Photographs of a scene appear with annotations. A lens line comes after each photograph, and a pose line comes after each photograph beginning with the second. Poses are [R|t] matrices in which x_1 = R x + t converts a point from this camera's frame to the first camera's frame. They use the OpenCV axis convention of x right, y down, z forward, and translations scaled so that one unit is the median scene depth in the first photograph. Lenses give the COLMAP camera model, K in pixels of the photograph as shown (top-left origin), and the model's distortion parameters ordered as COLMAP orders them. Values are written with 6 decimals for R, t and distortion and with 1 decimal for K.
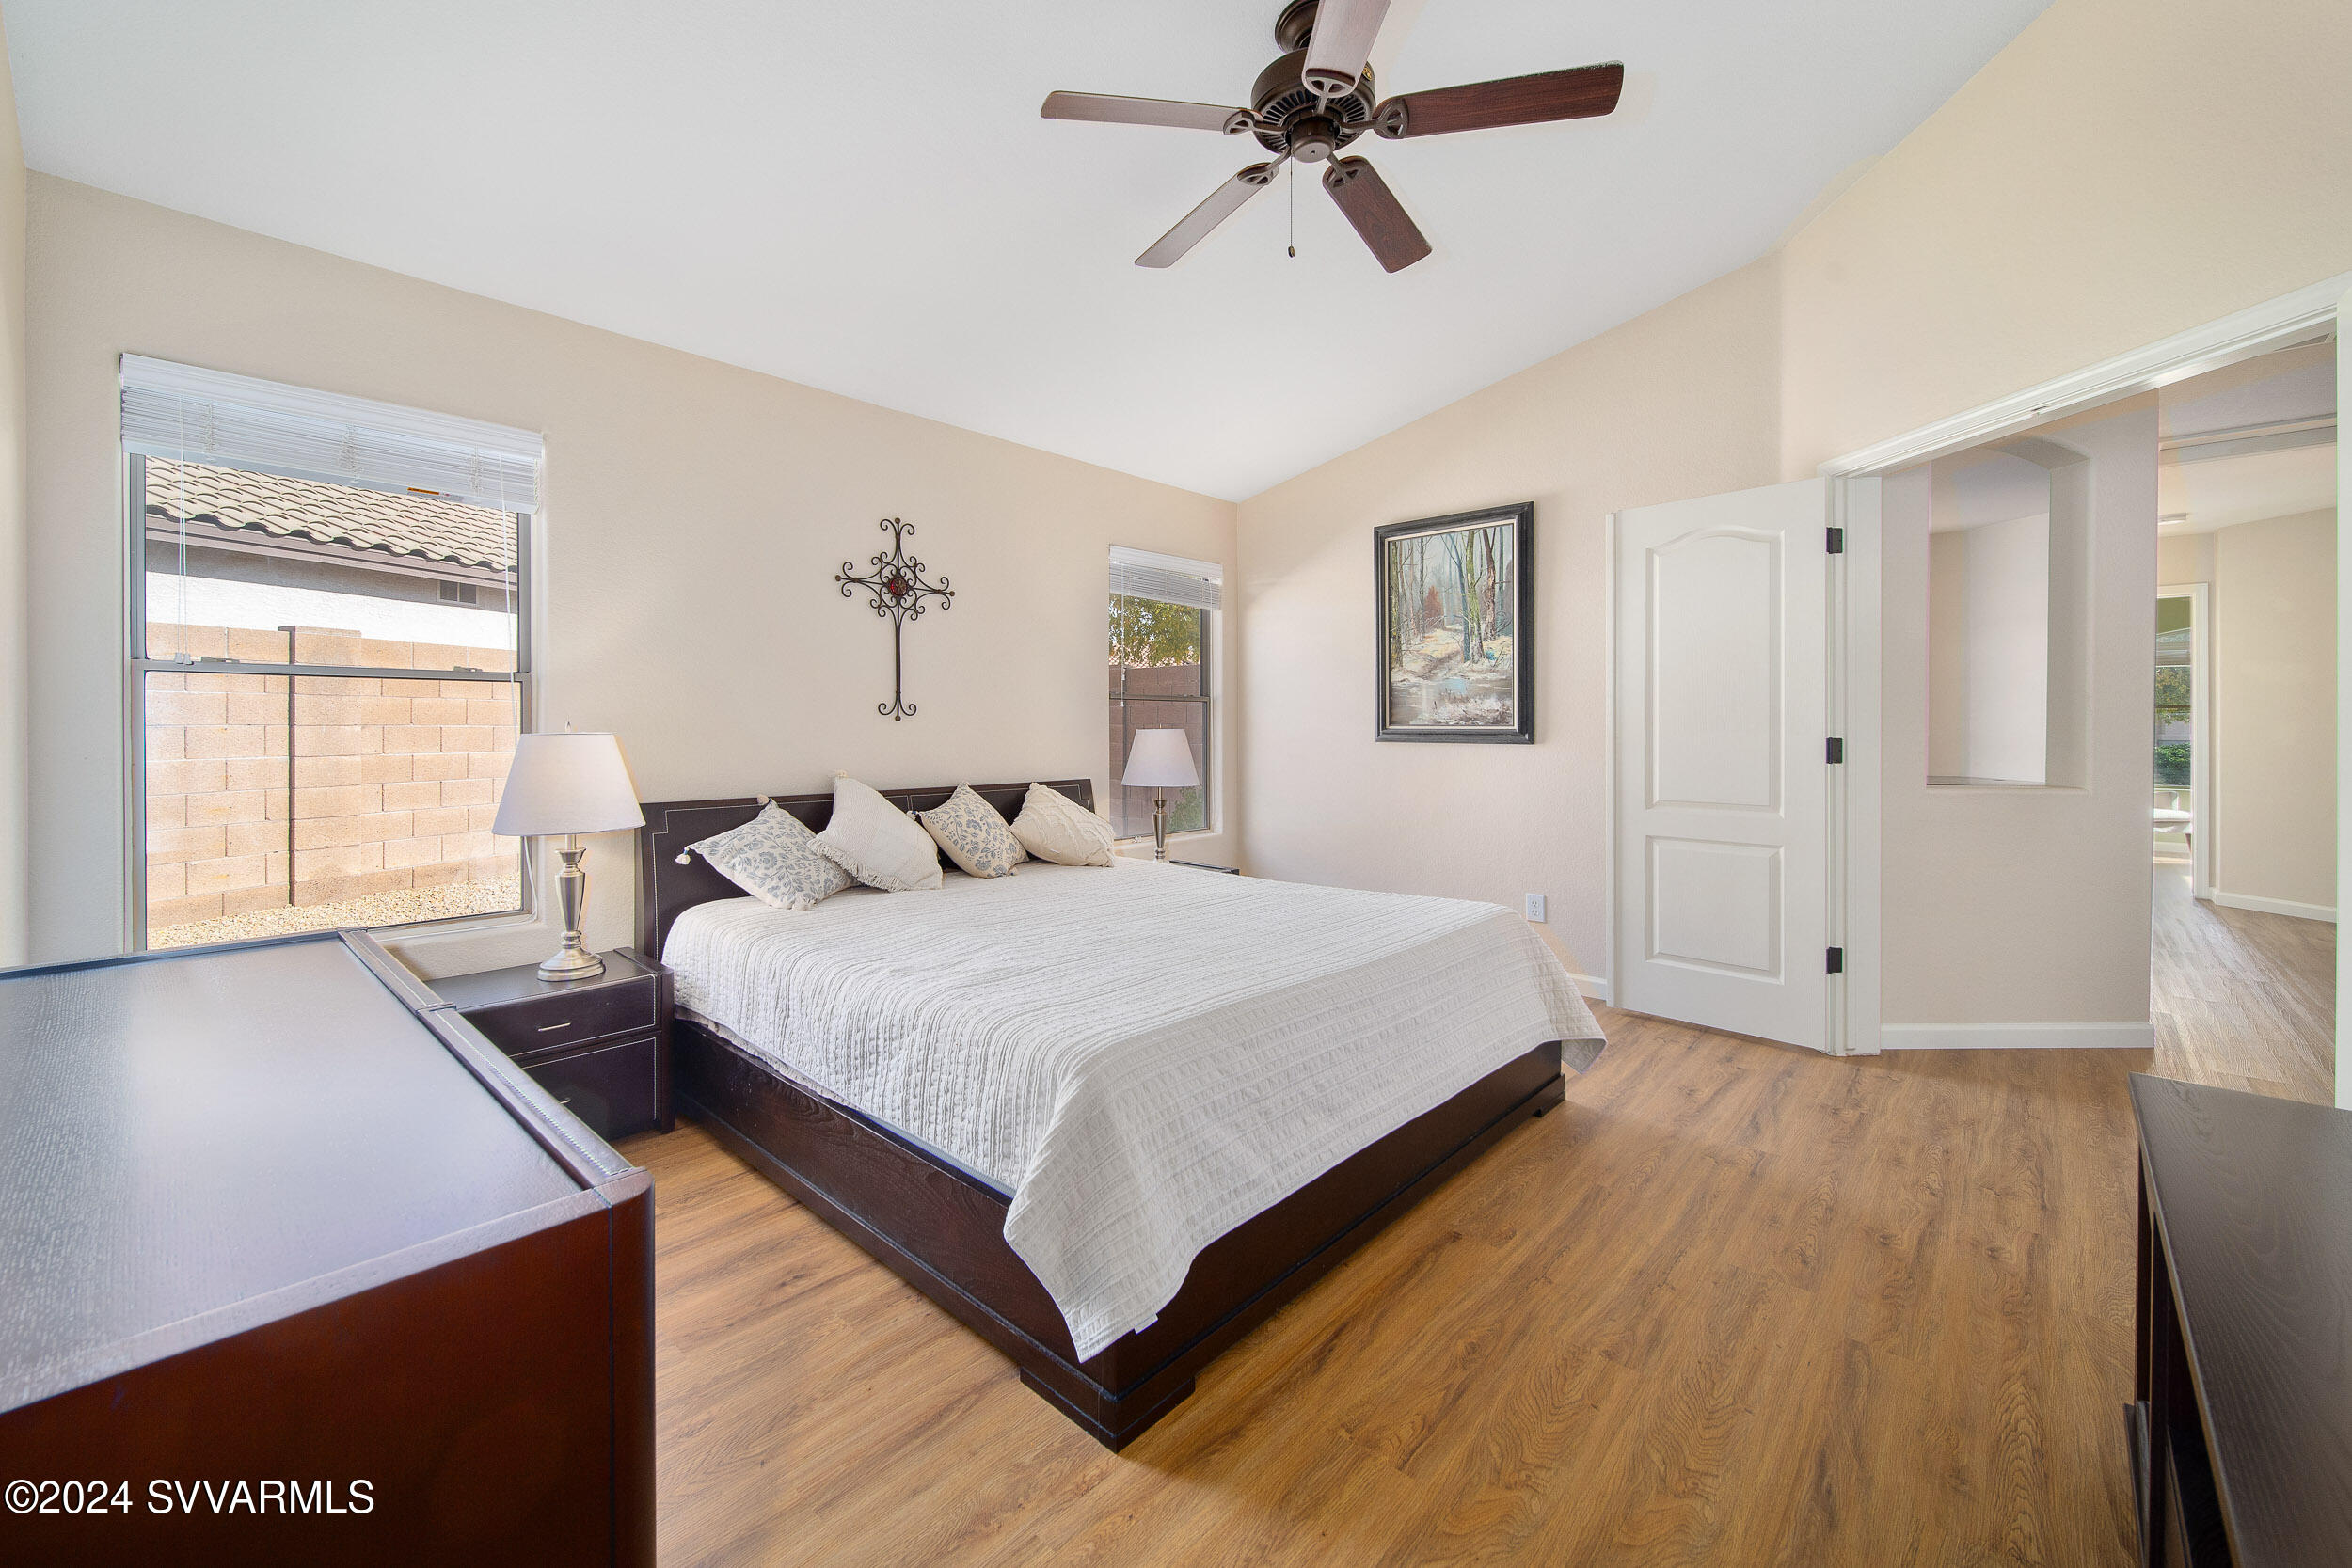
lens RADIAL K [[957.7, 0, 1123.7], [0, 957.7, 737.9], [0, 0, 1]] dist [0.003570, 0.000274]
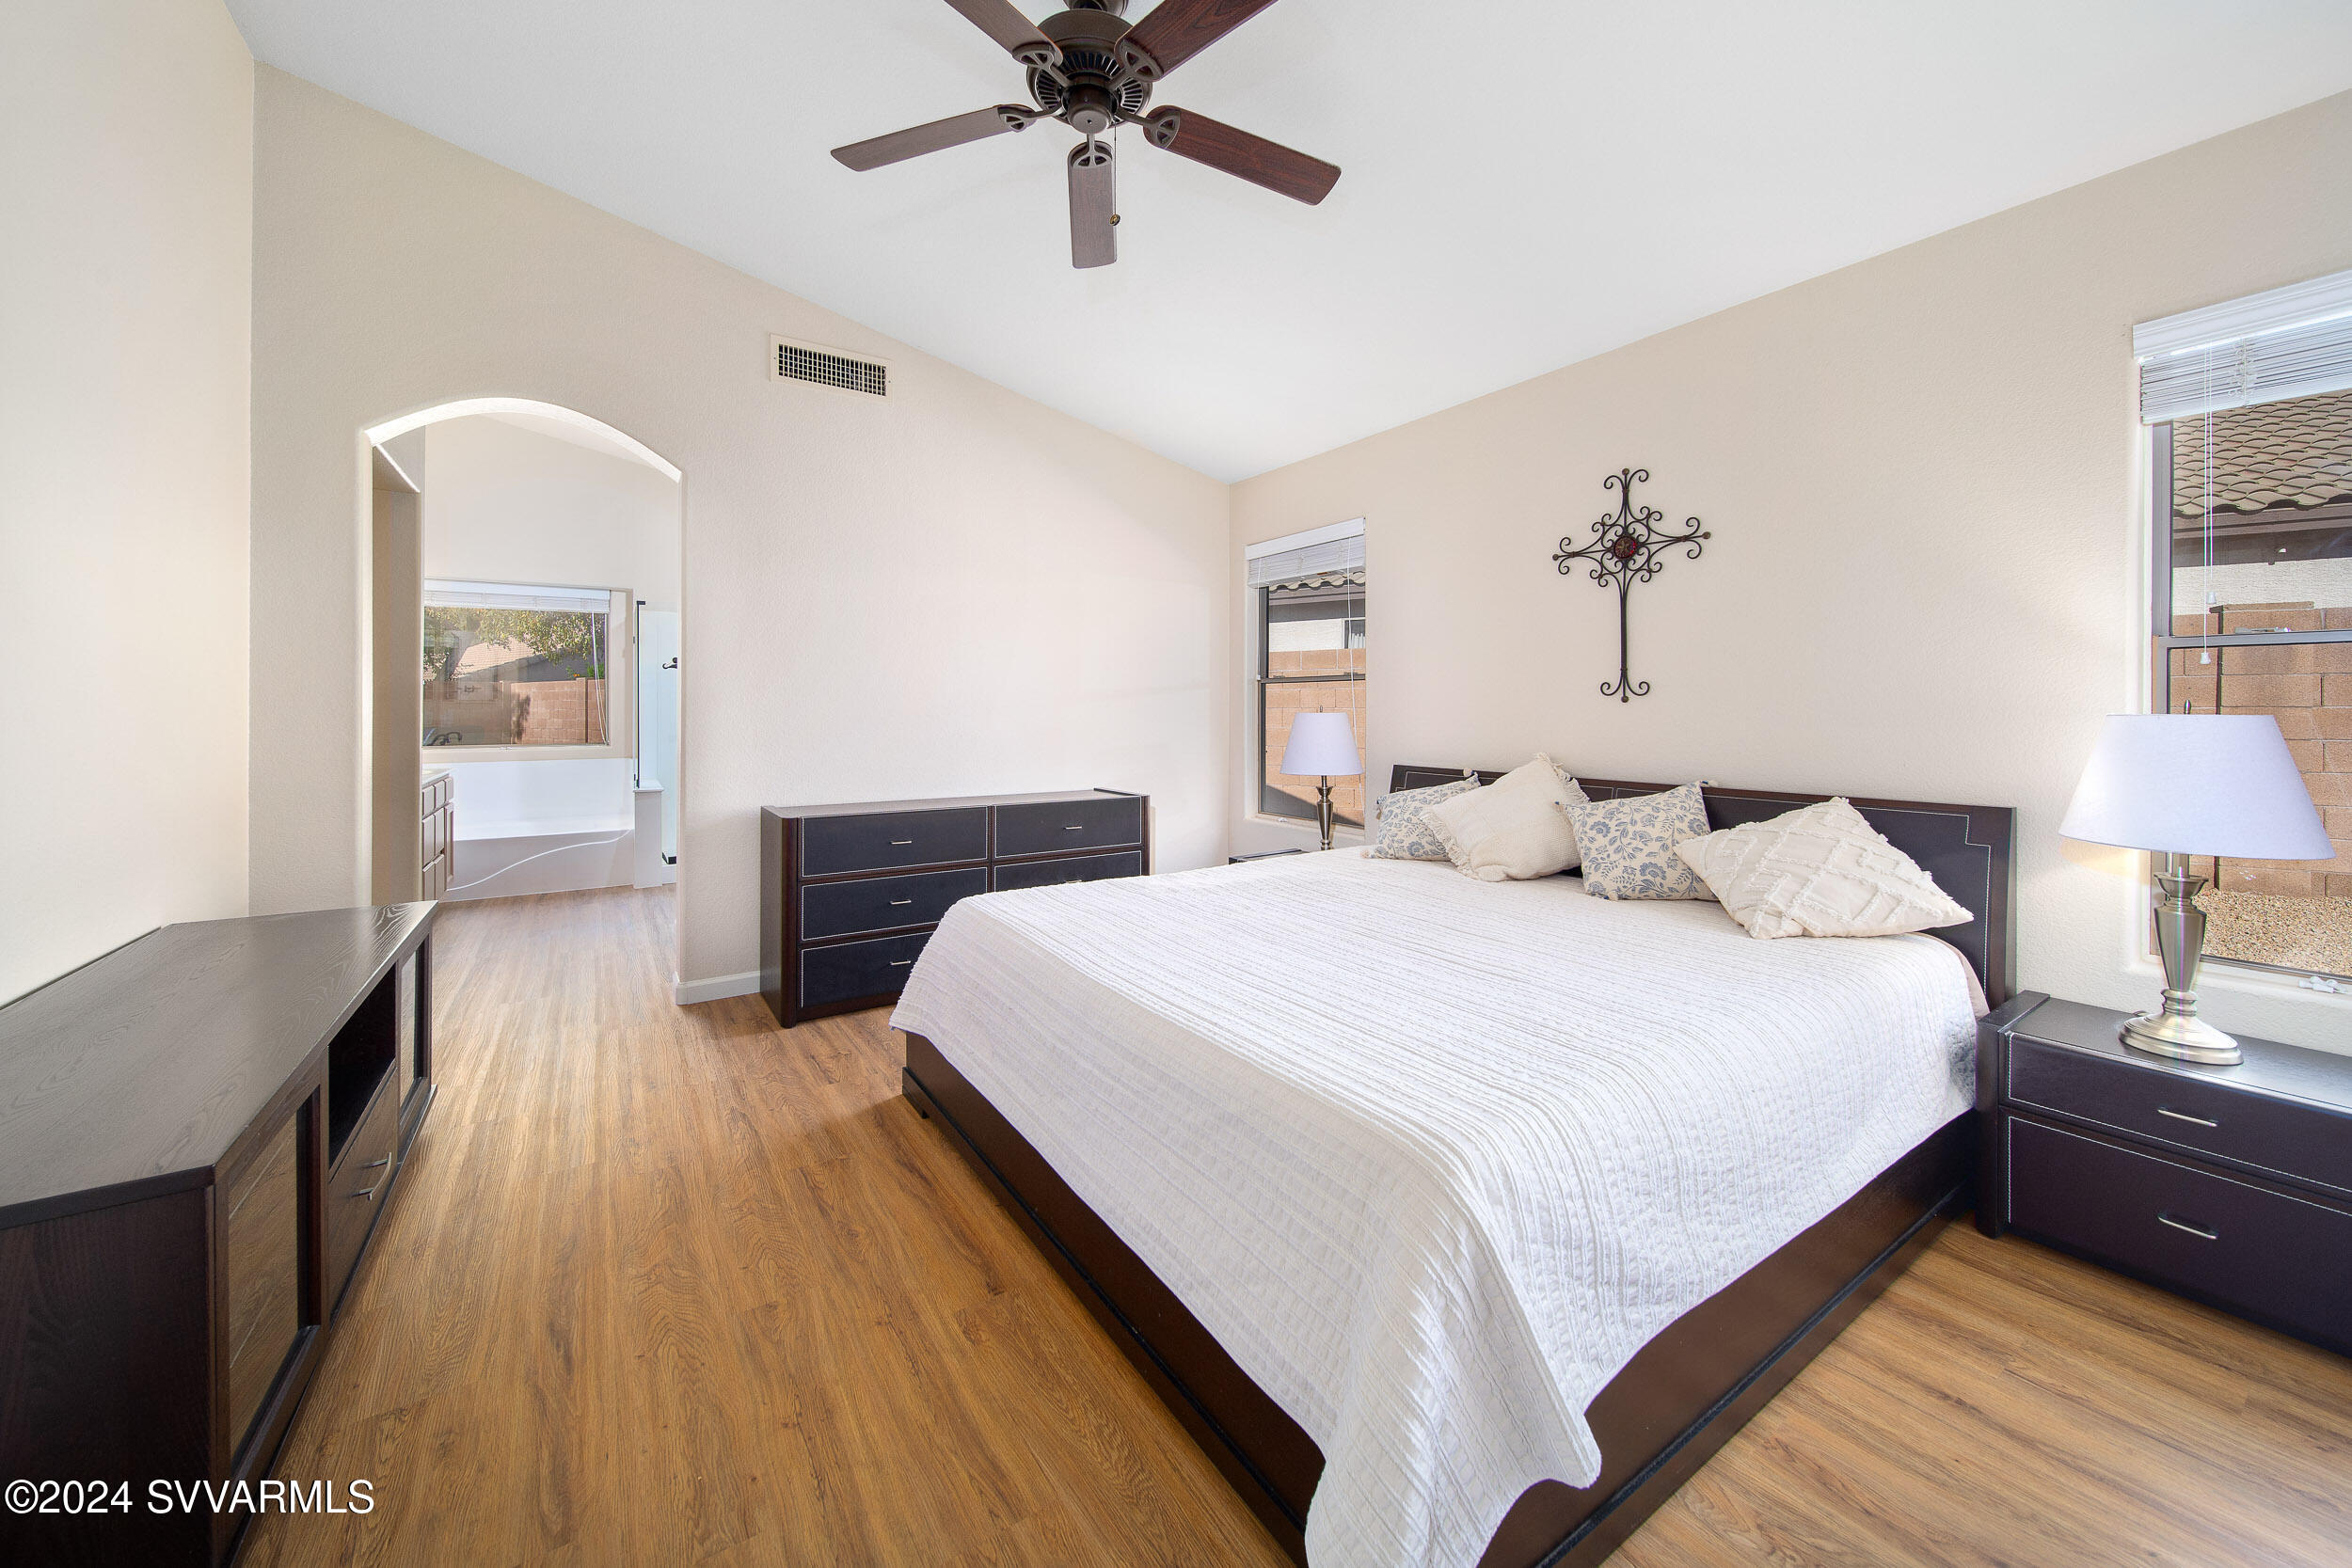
lens RADIAL K [[854.6, 0, 1130.0], [0, 854.6, 701.8], [0, 0, 1]] dist [-0.002081, 0.000010]
pose [[-0.243590, -0.011279, -0.969813, 0.627087], [-0.018694, 0.999801, -0.006932, -0.004362], [0.969698, 0.016441, -0.243752, 0.760531]]
